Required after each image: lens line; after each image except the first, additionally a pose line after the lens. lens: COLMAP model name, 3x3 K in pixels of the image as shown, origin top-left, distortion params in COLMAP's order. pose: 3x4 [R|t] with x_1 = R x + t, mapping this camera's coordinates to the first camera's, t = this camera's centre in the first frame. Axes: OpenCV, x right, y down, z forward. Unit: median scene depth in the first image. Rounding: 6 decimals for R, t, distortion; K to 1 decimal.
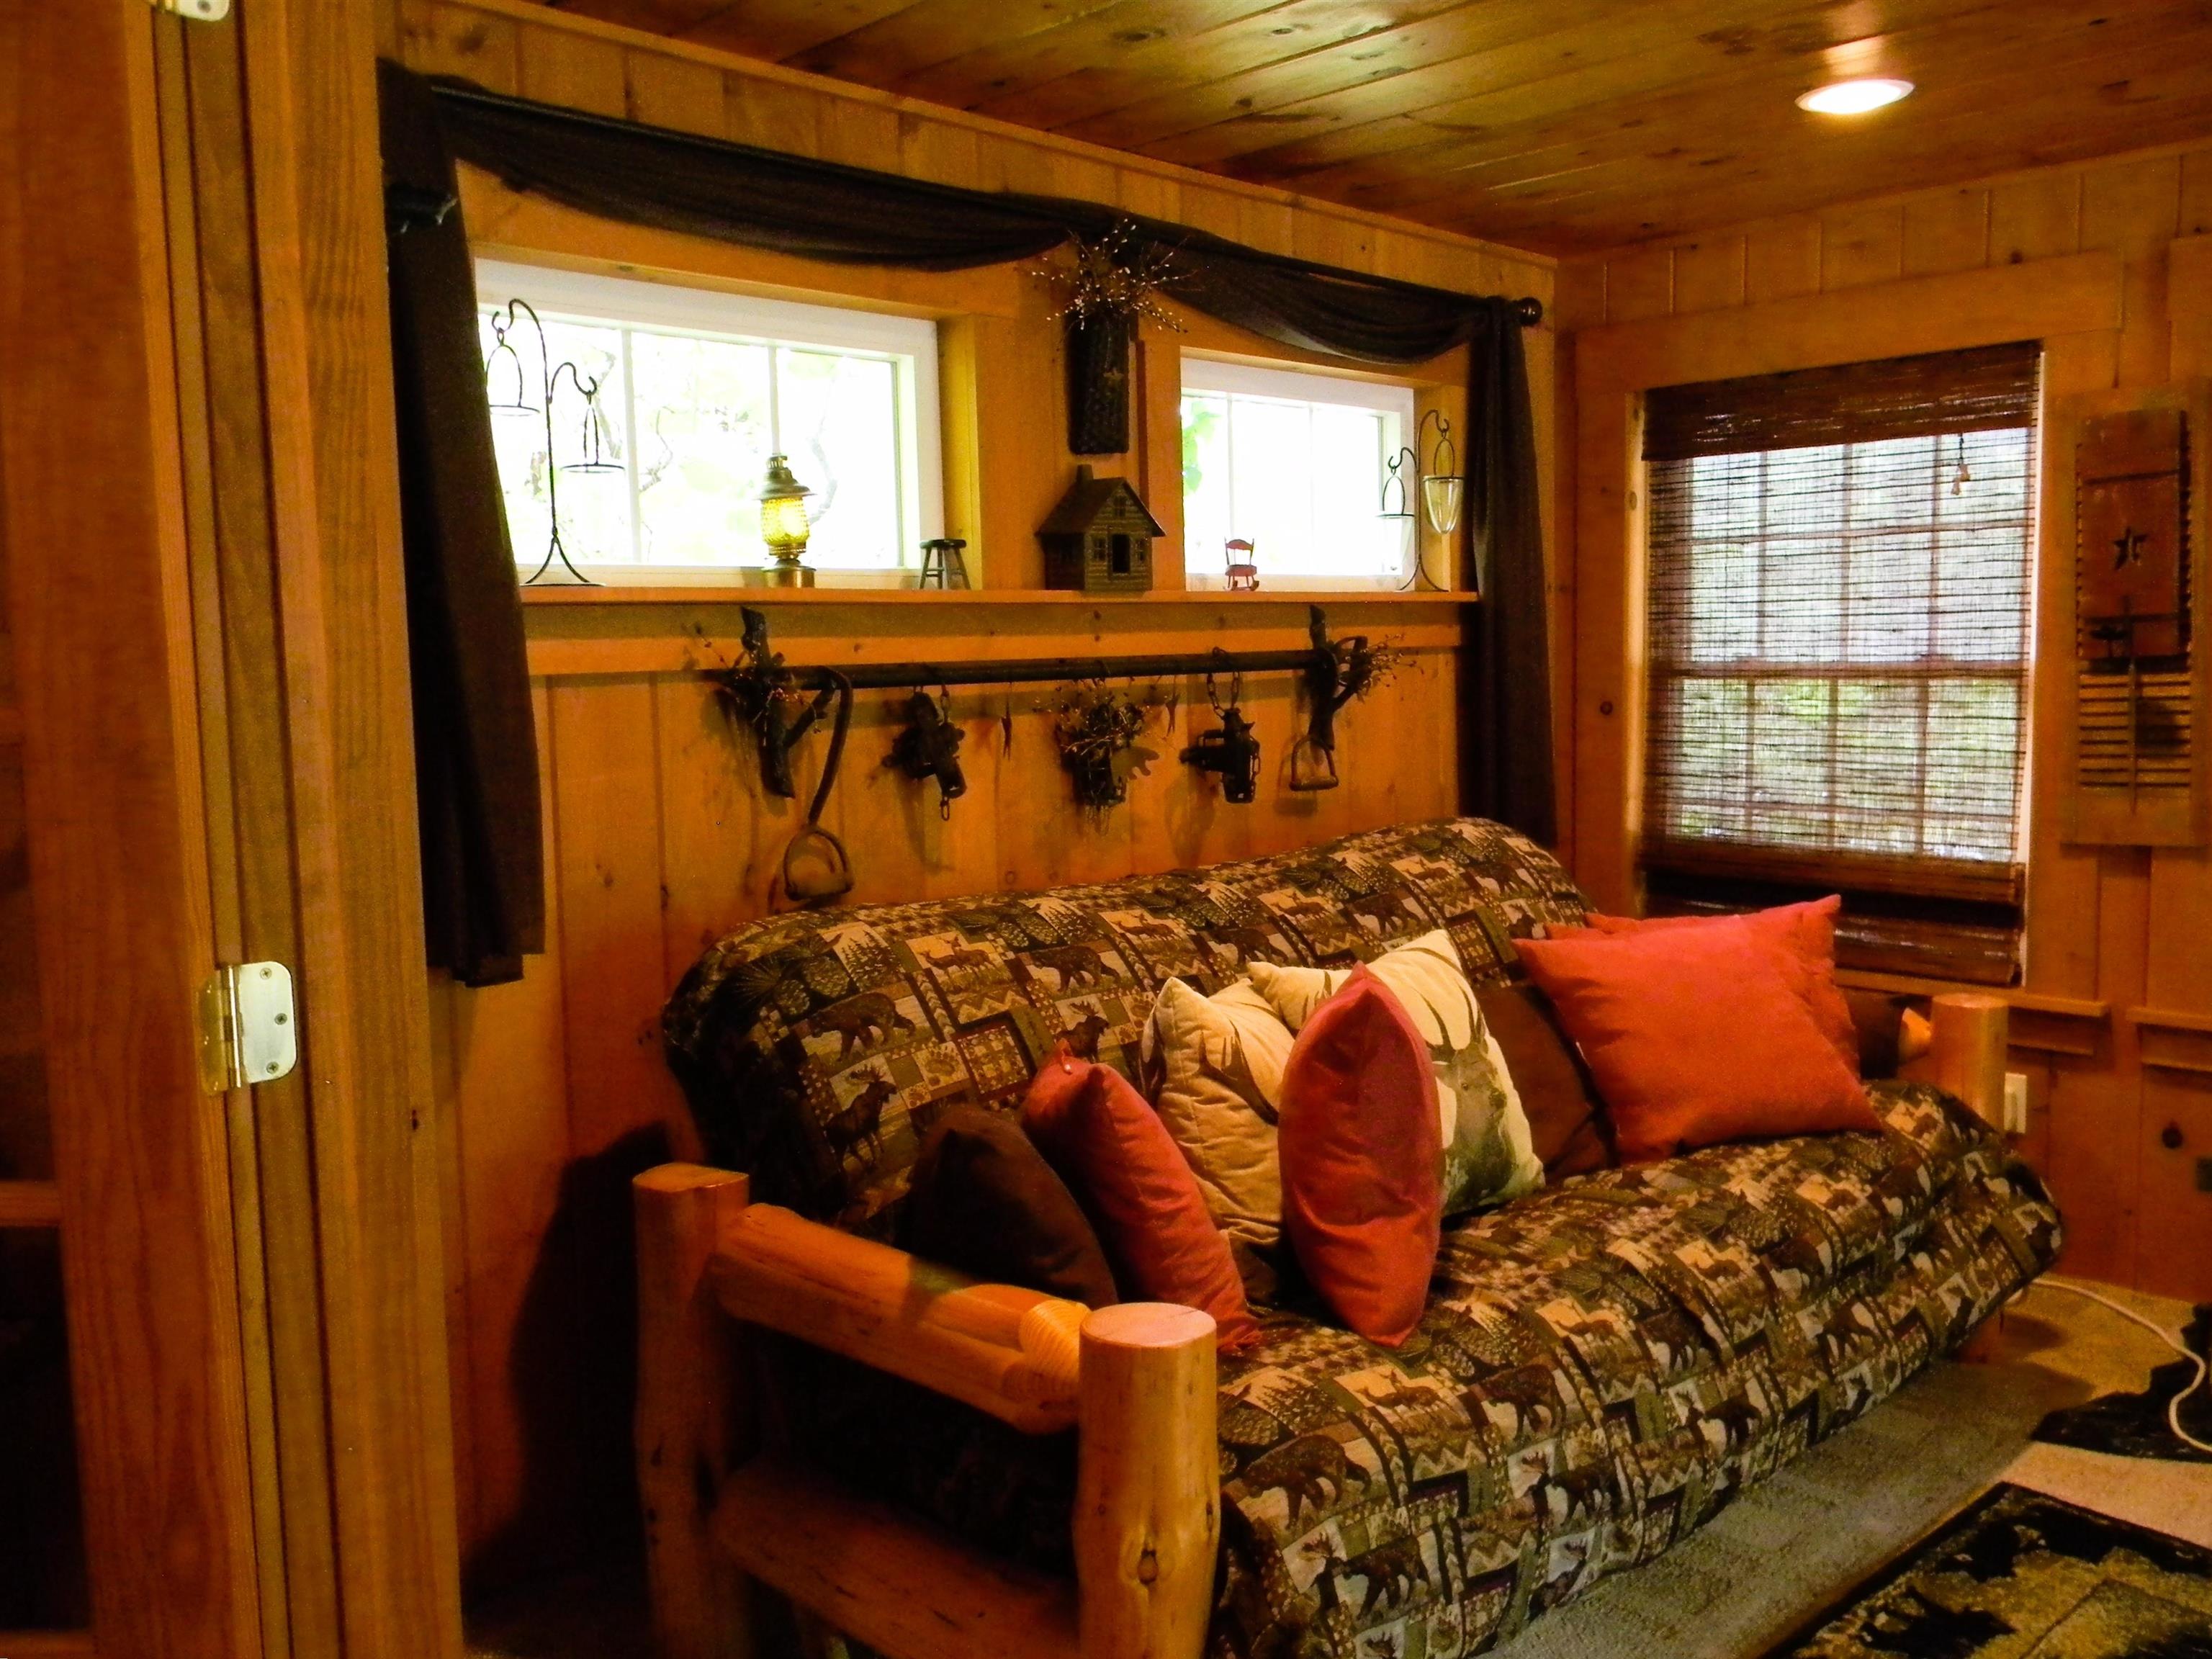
lens RADIAL K [[1827.6, 0, 1096.4], [0, 1827.6, 824.2], [0, 0, 1]] dist [0.021467, -0.001667]
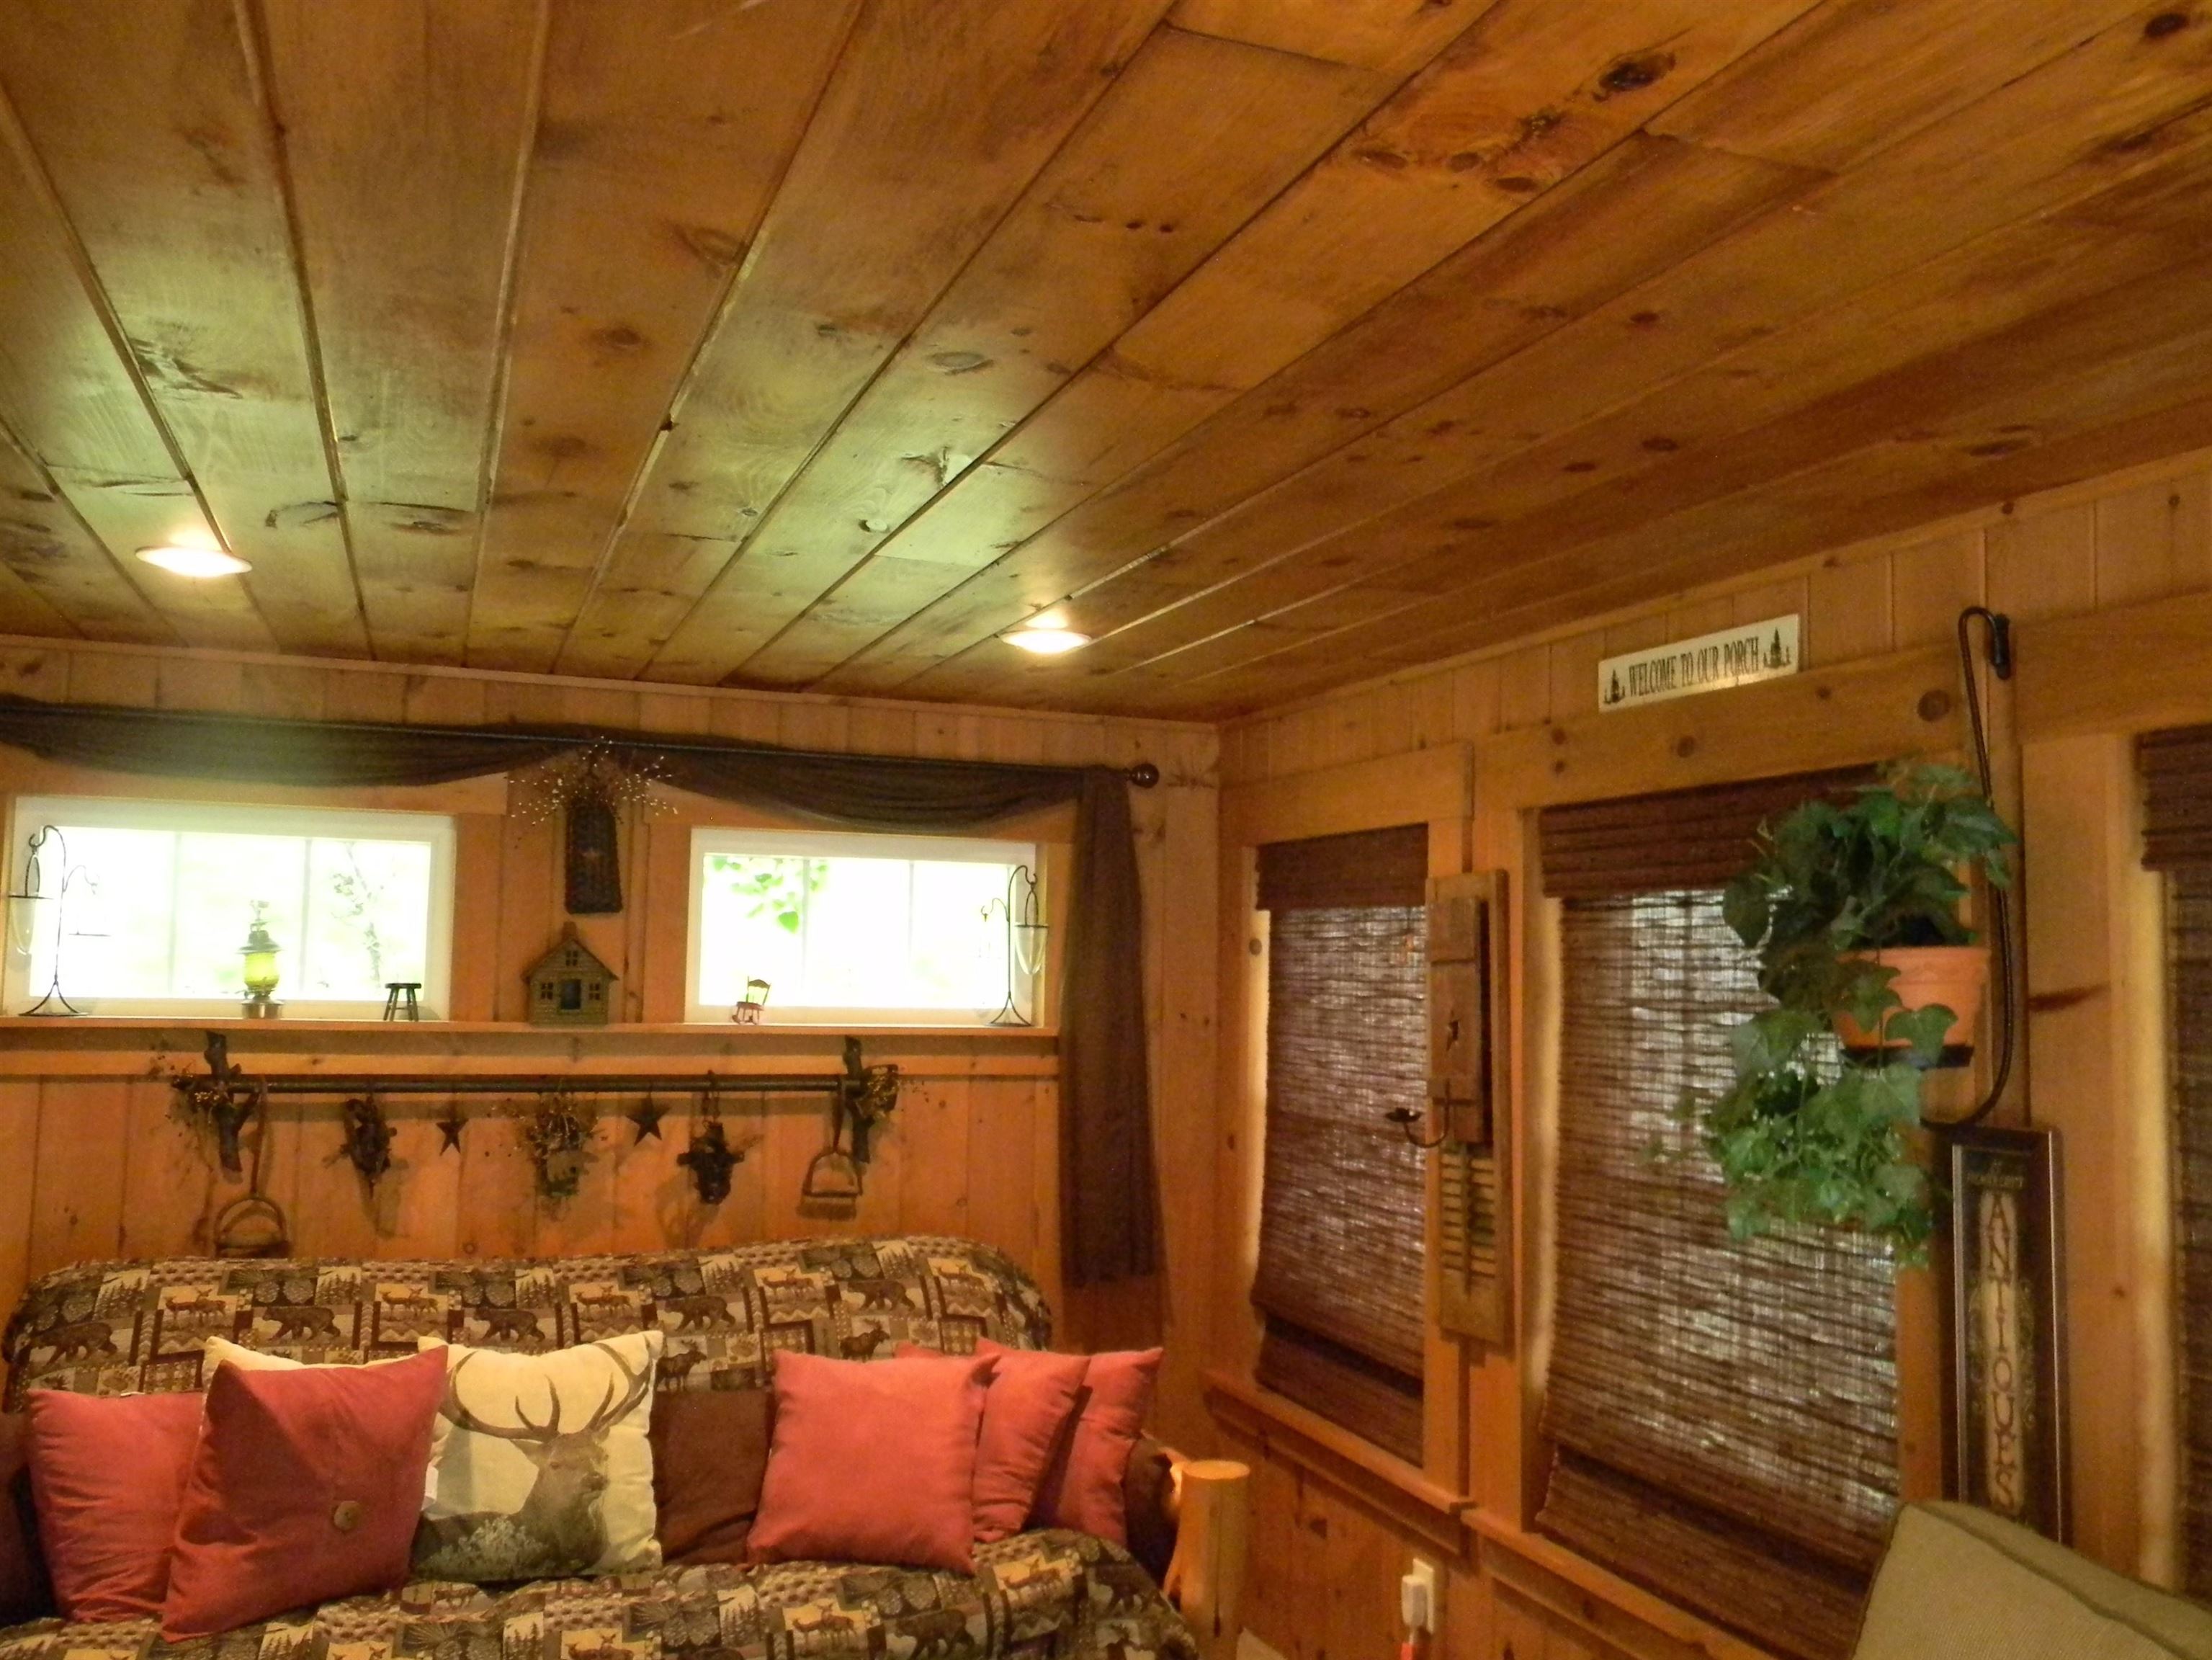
lens RADIAL K [[1862.9, 0, 1077.8], [0, 1862.9, 822.2], [0, 0, 1]] dist [0.019928, -0.019286]
pose [[0.905036, 0.007387, -0.425270, 0.887511], [-0.083129, 0.983639, -0.159824, -0.089523], [0.417132, 0.179999, 0.890843, -0.020877]]
